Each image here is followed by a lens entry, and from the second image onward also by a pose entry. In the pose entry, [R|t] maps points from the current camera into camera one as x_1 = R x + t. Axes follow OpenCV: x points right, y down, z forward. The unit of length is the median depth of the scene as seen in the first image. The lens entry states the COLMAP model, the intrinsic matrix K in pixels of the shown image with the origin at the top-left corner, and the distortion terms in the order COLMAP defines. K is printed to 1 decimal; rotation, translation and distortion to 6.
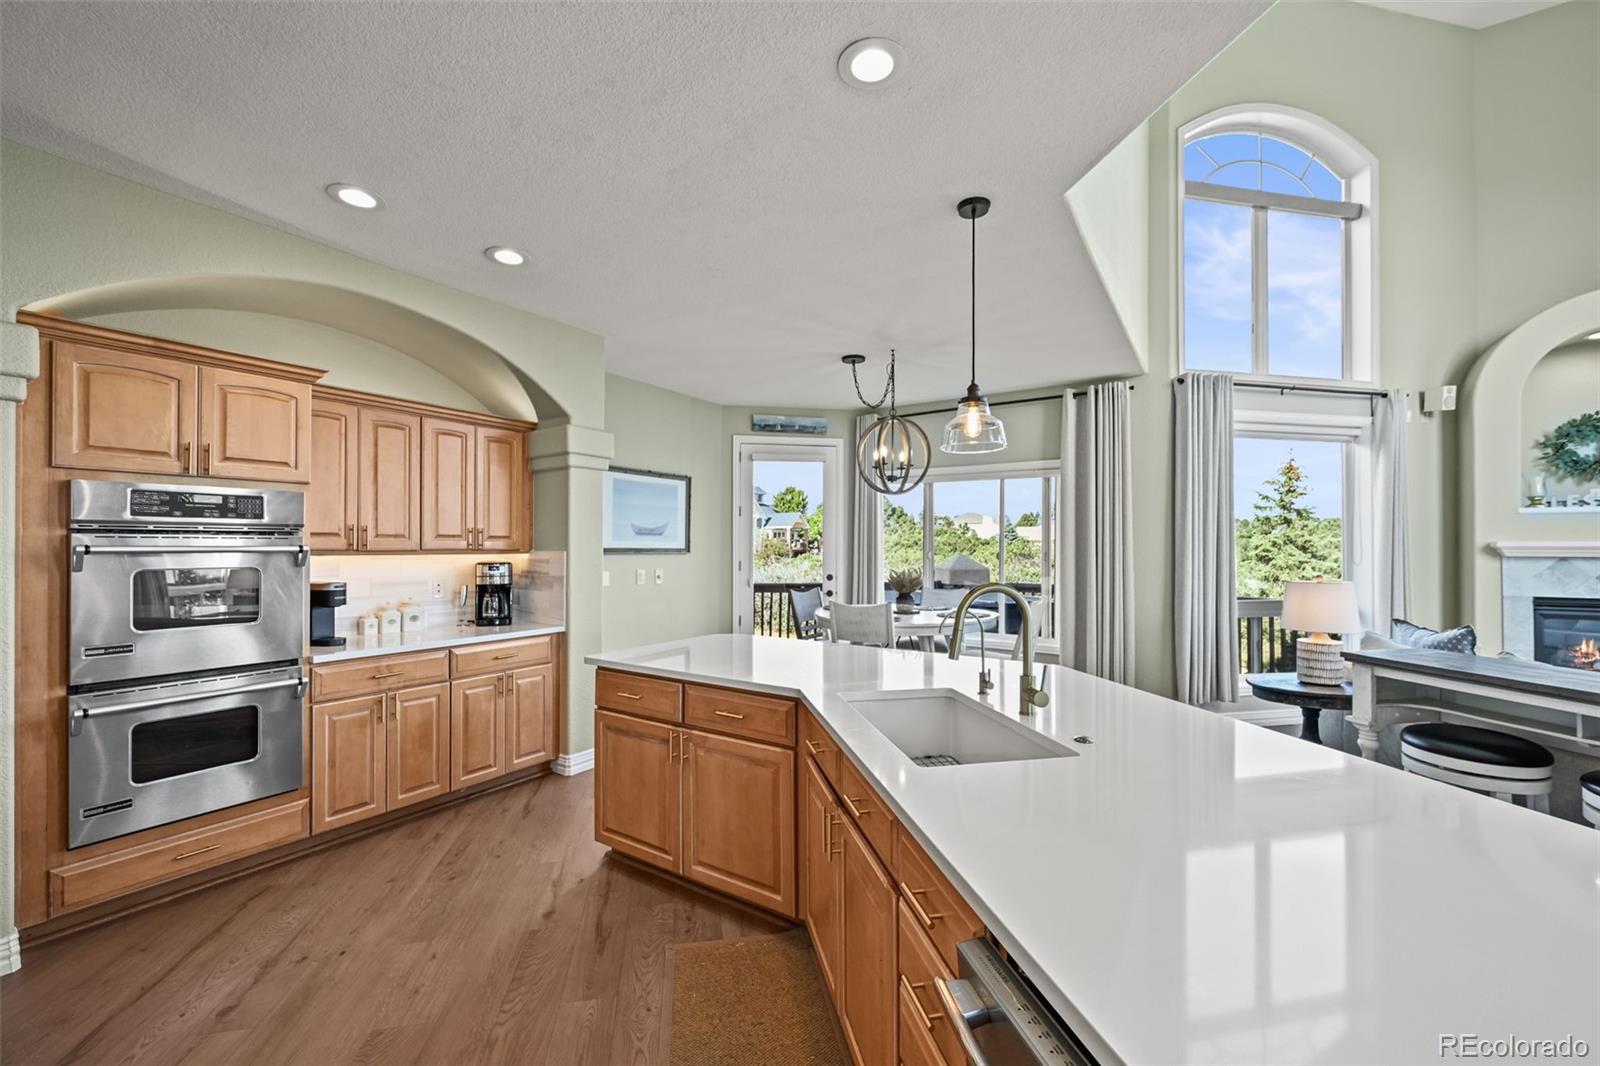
lens RADIAL K [[642.5, 0, 801.1], [0, 642.5, 542.1], [0, 0, 1]] dist [0.003947, -0.000065]
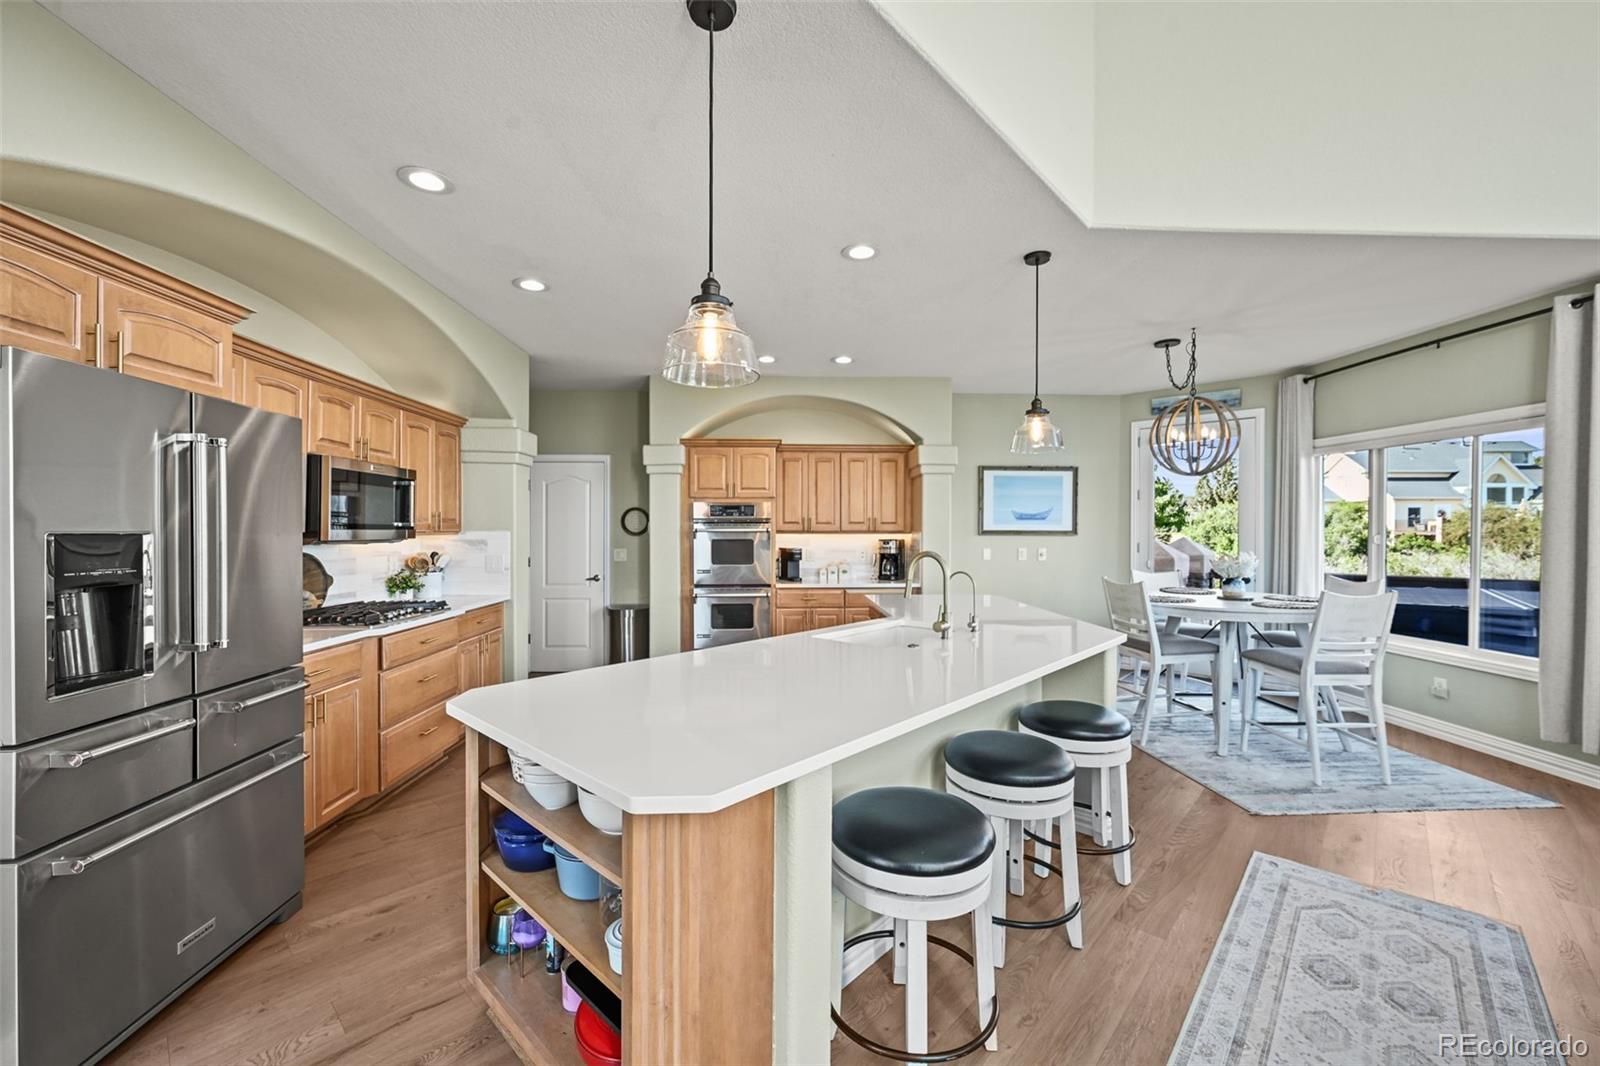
lens RADIAL K [[642.5, 0, 799.8], [0, 642.5, 532.4], [0, 0, 1]] dist [0.003947, -0.000065]
pose [[0.577365, 0.003760, -0.816478, 0.665984], [0.005120, 0.999953, 0.008225, 0.000991], [0.816470, -0.008929, 0.577319, -0.064013]]
